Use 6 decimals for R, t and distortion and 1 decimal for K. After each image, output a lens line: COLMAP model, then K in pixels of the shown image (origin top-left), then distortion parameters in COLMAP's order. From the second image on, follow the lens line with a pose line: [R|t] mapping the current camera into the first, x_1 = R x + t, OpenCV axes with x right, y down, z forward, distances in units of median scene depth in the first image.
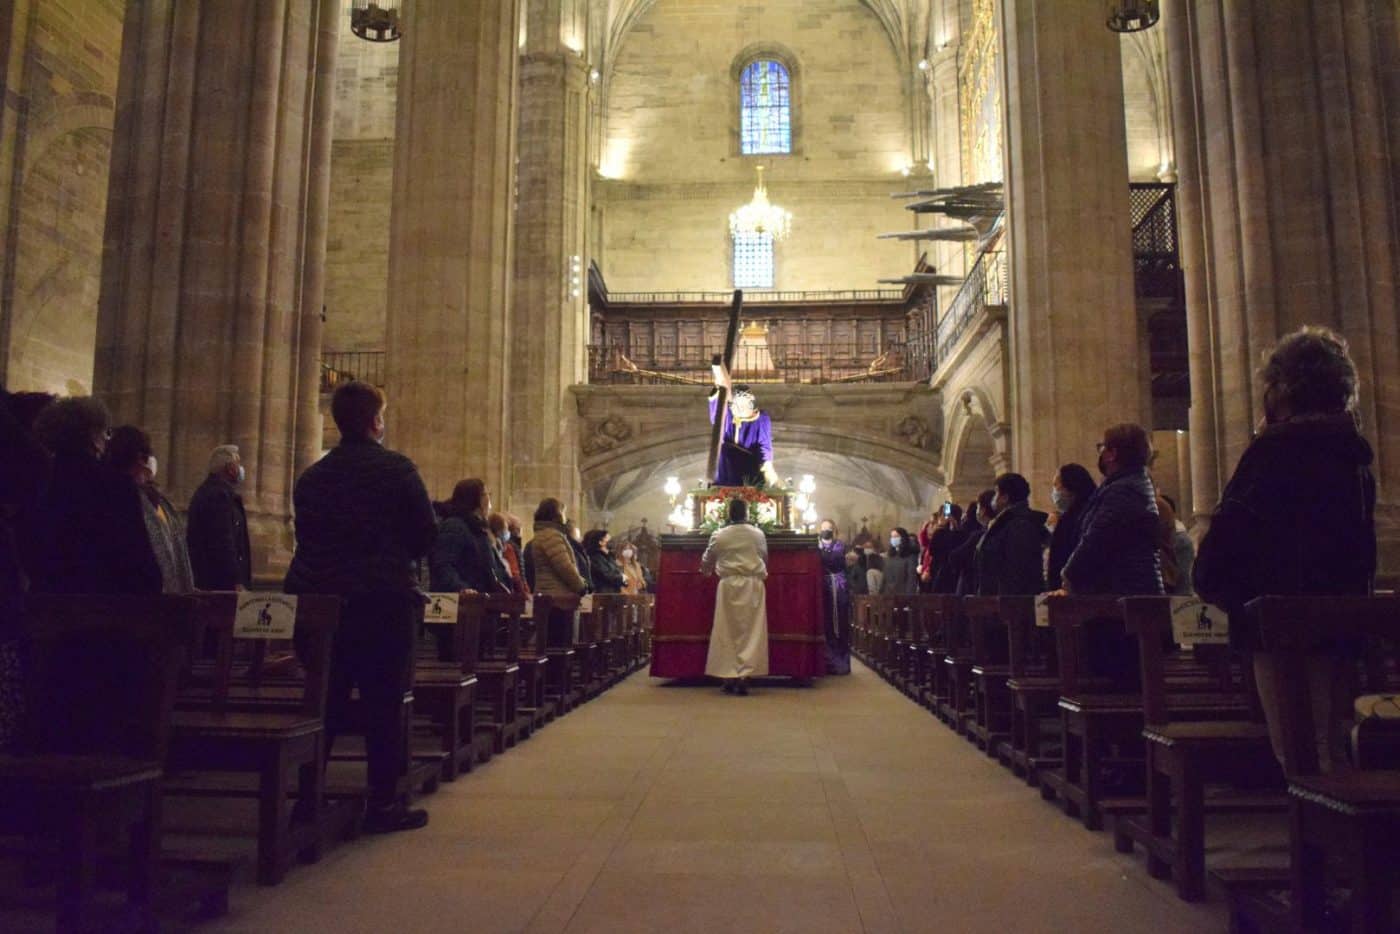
lens RADIAL K [[1166.9, 0, 696.2], [0, 1166.9, 459.3], [0, 0, 1]] dist [-0.090919, 0.012504]
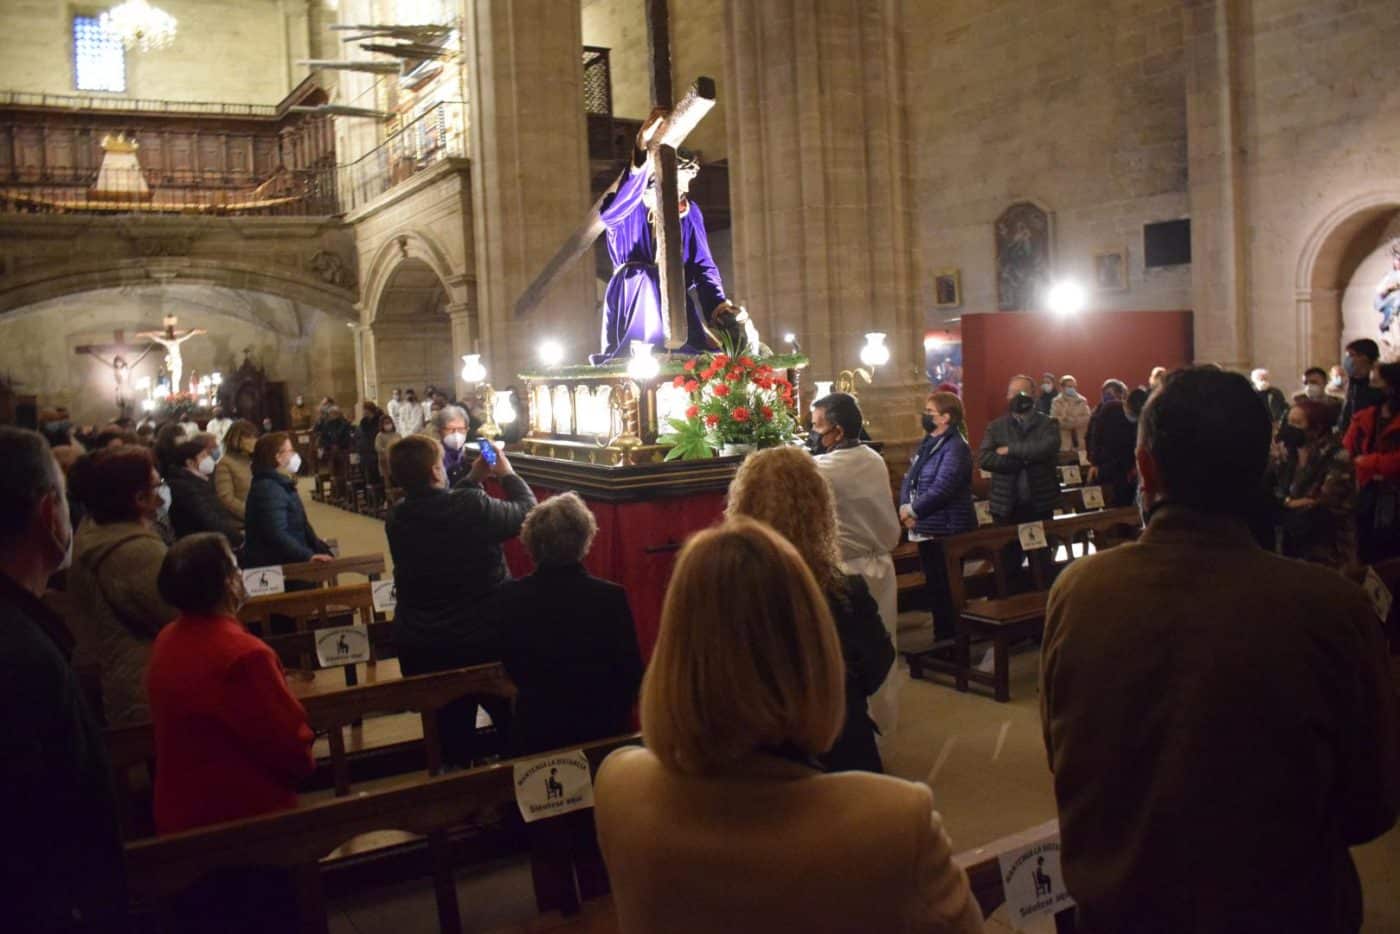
lens RADIAL K [[1166.9, 0, 699.3], [0, 1166.9, 462.6], [0, 0, 1]] dist [-0.090919, 0.012504]
pose [[0.817988, -0.084251, 0.569031, -0.120296], [-0.018170, 0.984938, 0.171951, -0.033848], [-0.574948, -0.150993, 0.804137, 0.013902]]
